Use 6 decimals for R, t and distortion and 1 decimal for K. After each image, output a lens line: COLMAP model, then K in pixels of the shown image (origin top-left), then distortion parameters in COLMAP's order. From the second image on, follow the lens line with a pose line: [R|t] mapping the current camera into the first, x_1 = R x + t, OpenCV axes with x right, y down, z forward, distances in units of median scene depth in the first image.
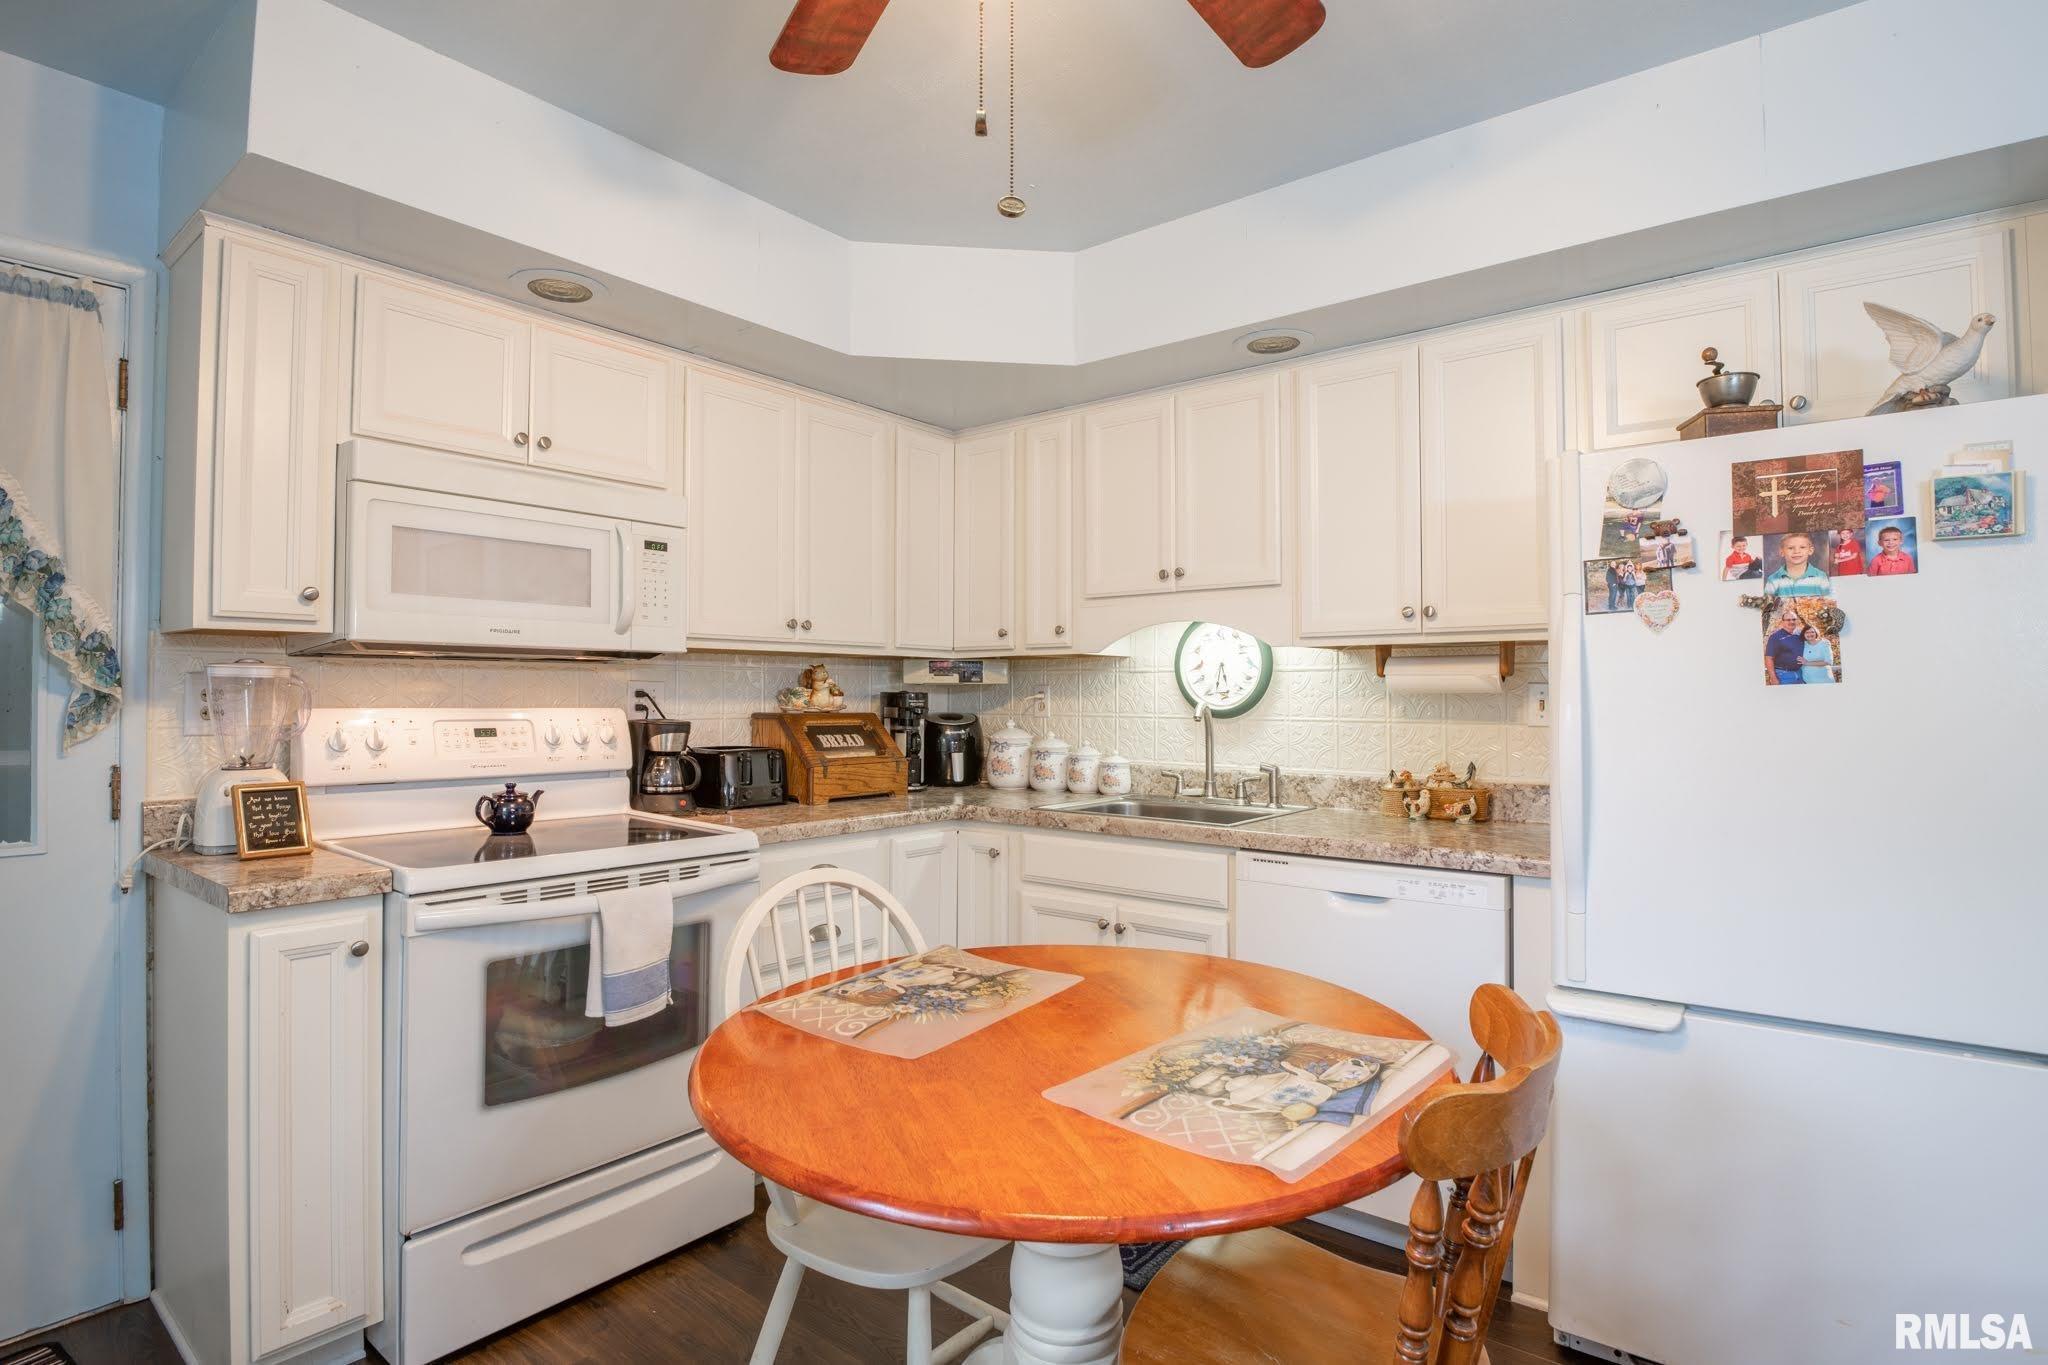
lens RADIAL K [[1004.1, 0, 1026.6], [0, 1004.1, 675.8], [0, 0, 1]] dist [-0.024350, -0.001616]
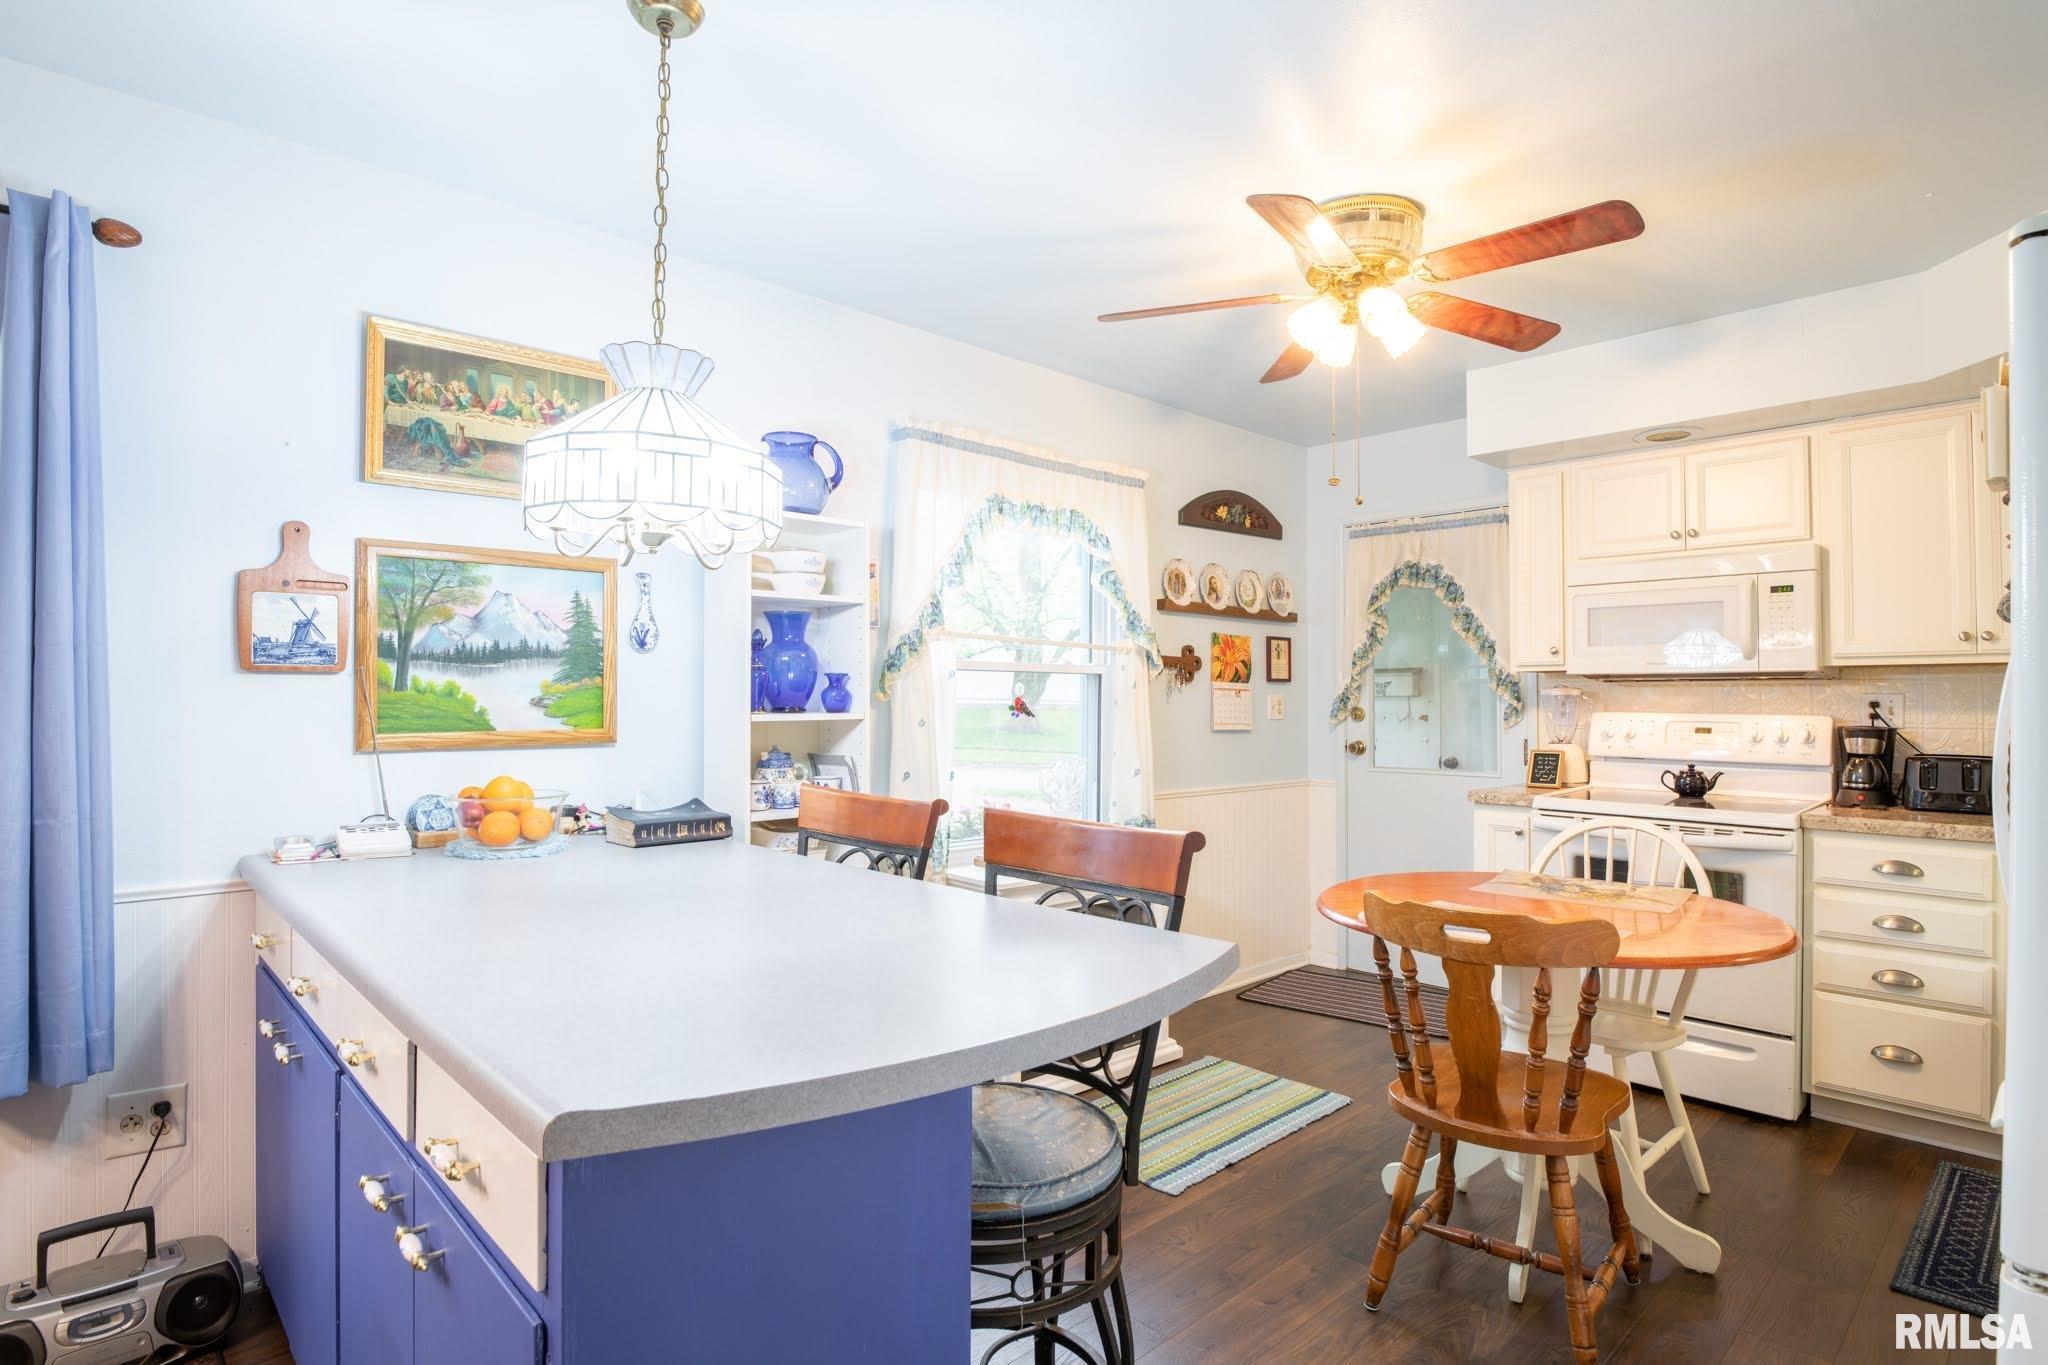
lens RADIAL K [[1027.2, 0, 1039.4], [0, 1027.2, 676.4], [0, 0, 1]] dist [-0.036267, -0.001503]
pose [[-0.148960, -0.024669, -0.988535, 1.004298], [0.014141, 0.999533, -0.027074, 0.003502], [0.988742, -0.018012, -0.148541, 0.238997]]
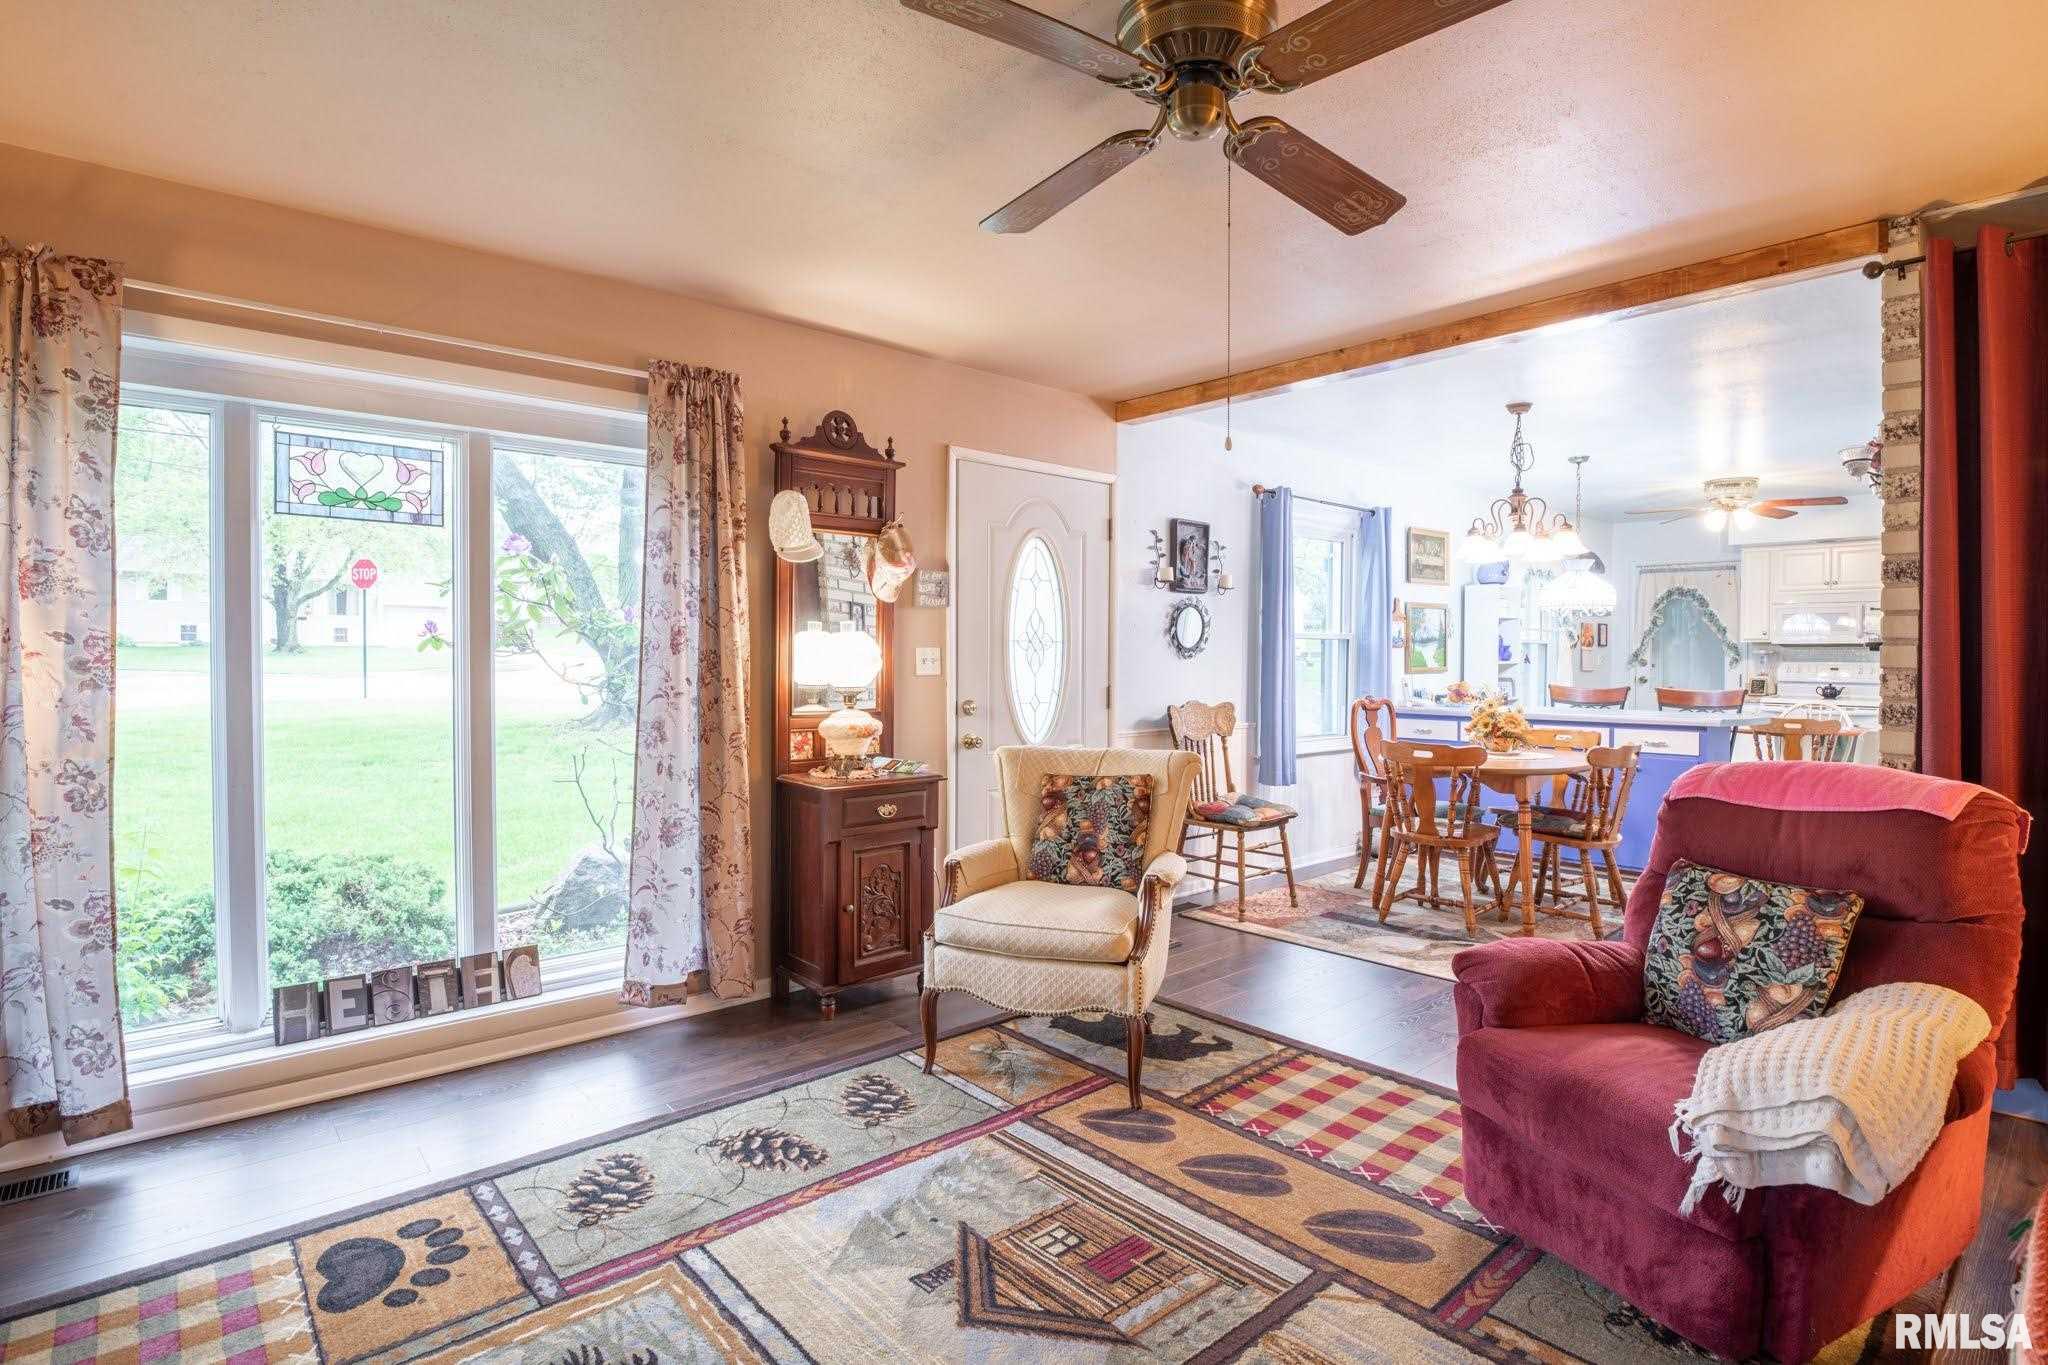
lens RADIAL K [[1004.1, 0, 1026.6], [0, 1004.1, 675.8], [0, 0, 1]] dist [-0.024350, -0.001616]
pose [[-0.173936, 0.018072, -0.984591, 2.940834], [0.016590, 0.999743, 0.015419, -0.014223], [0.984617, -0.013652, -0.174191, -1.002347]]
